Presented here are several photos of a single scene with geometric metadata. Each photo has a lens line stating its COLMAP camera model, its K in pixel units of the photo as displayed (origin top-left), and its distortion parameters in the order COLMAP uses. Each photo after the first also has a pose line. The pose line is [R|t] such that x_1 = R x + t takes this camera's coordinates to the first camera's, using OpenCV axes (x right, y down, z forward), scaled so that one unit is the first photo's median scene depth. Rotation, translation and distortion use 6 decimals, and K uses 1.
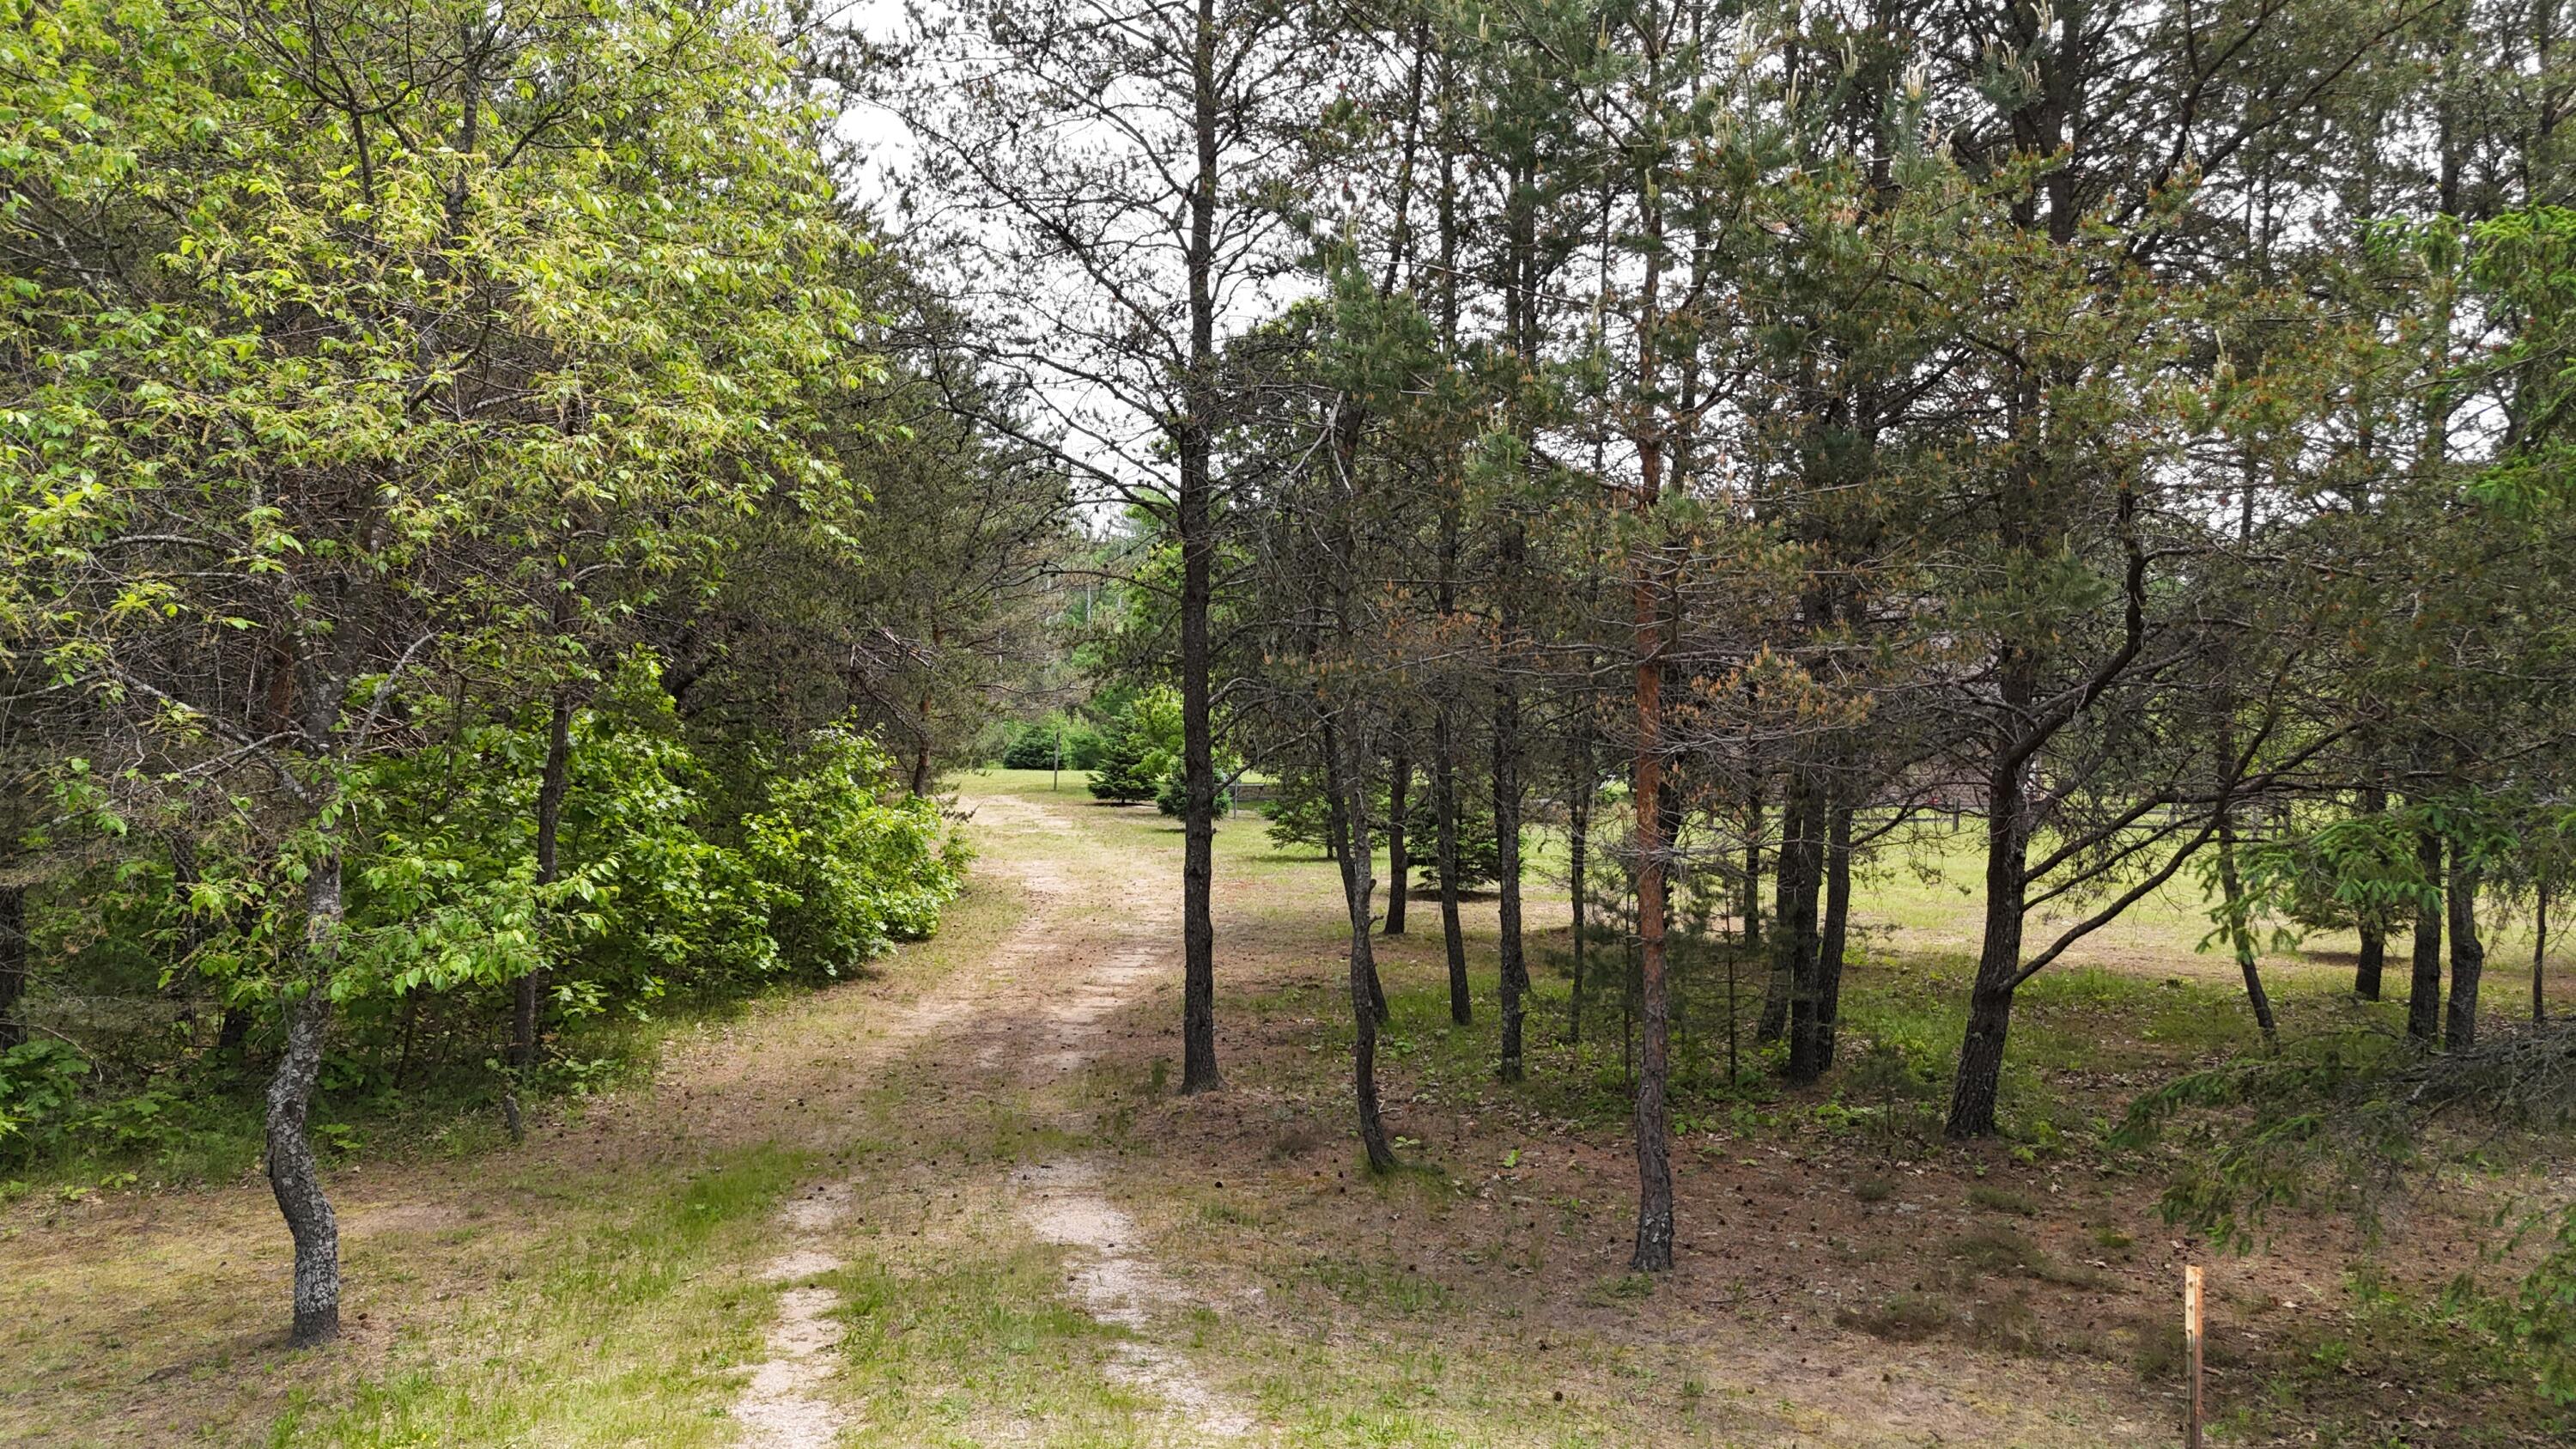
lens RADIAL K [[1894.1, 0, 1293.9], [0, 1894.1, 714.7], [0, 0, 1]] dist [0.074349, -0.077267]
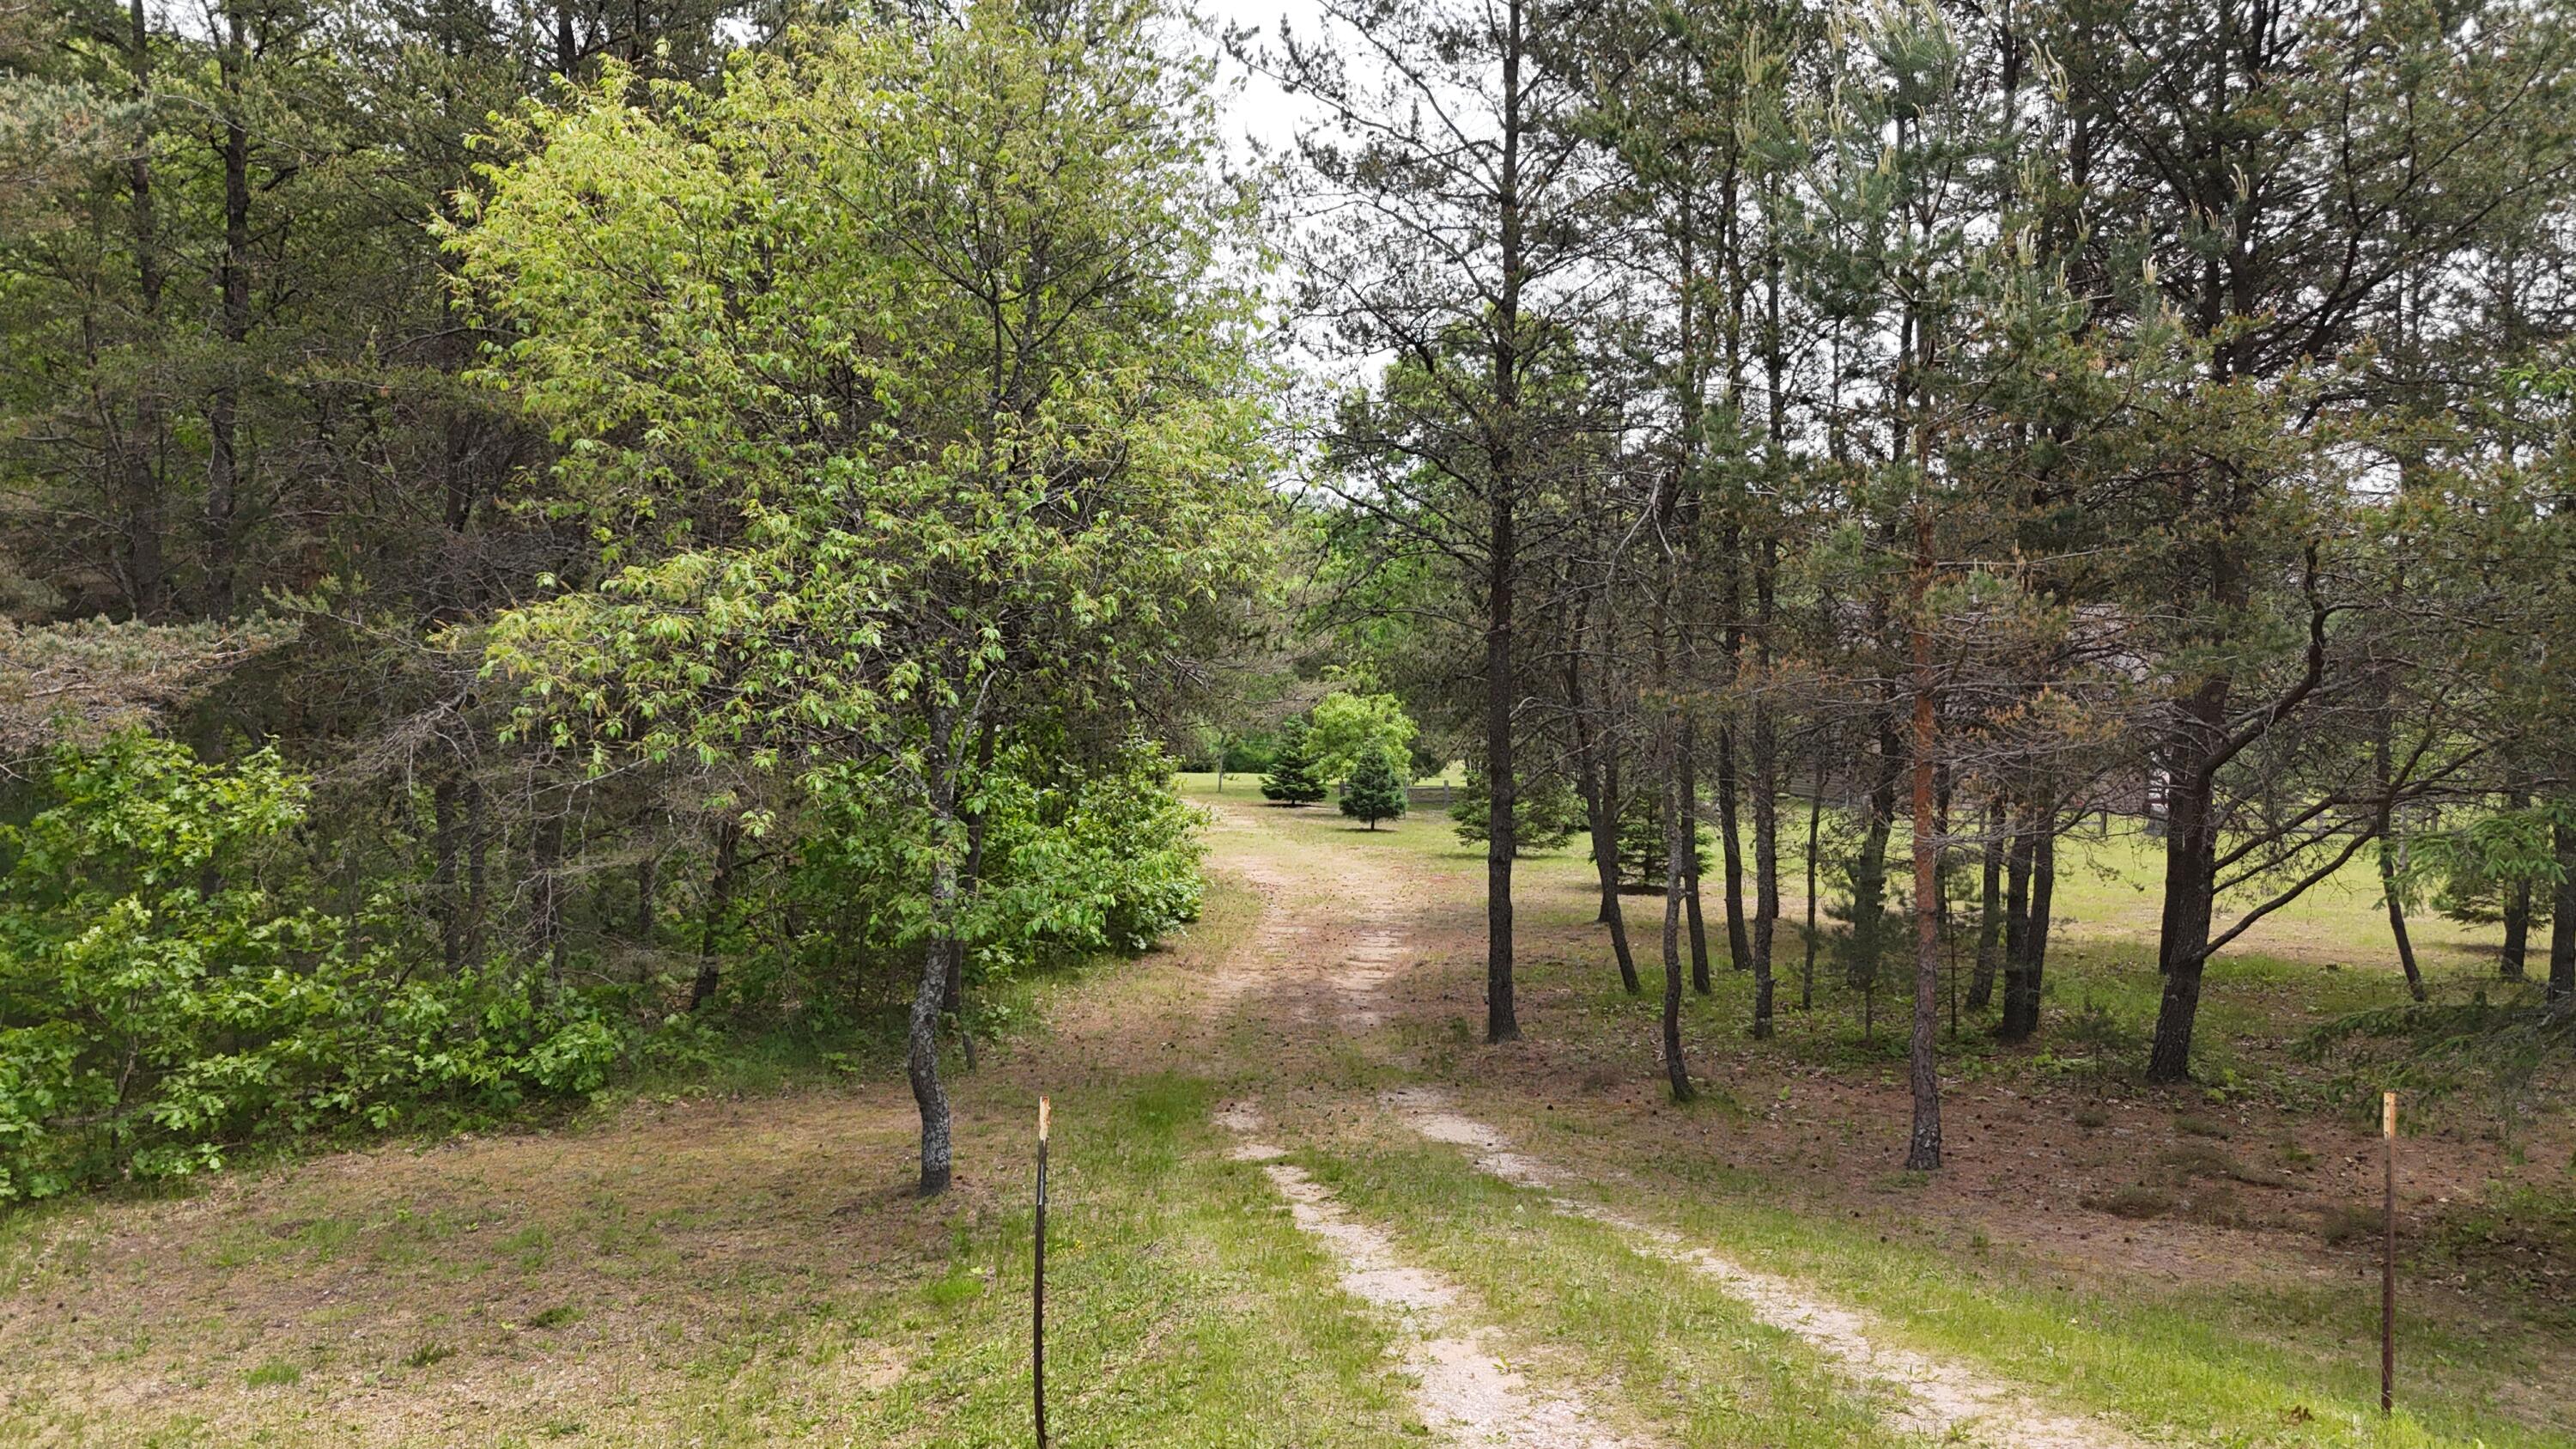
lens RADIAL K [[1894.1, 0, 1293.9], [0, 1894.1, 714.7], [0, 0, 1]] dist [0.074349, -0.077267]
pose [[0.998391, 0.000905, -0.056703, -0.129660], [-0.000999, 0.999998, -0.001624, -0.007462], [0.056701, 0.001679, 0.998390, -0.240409]]
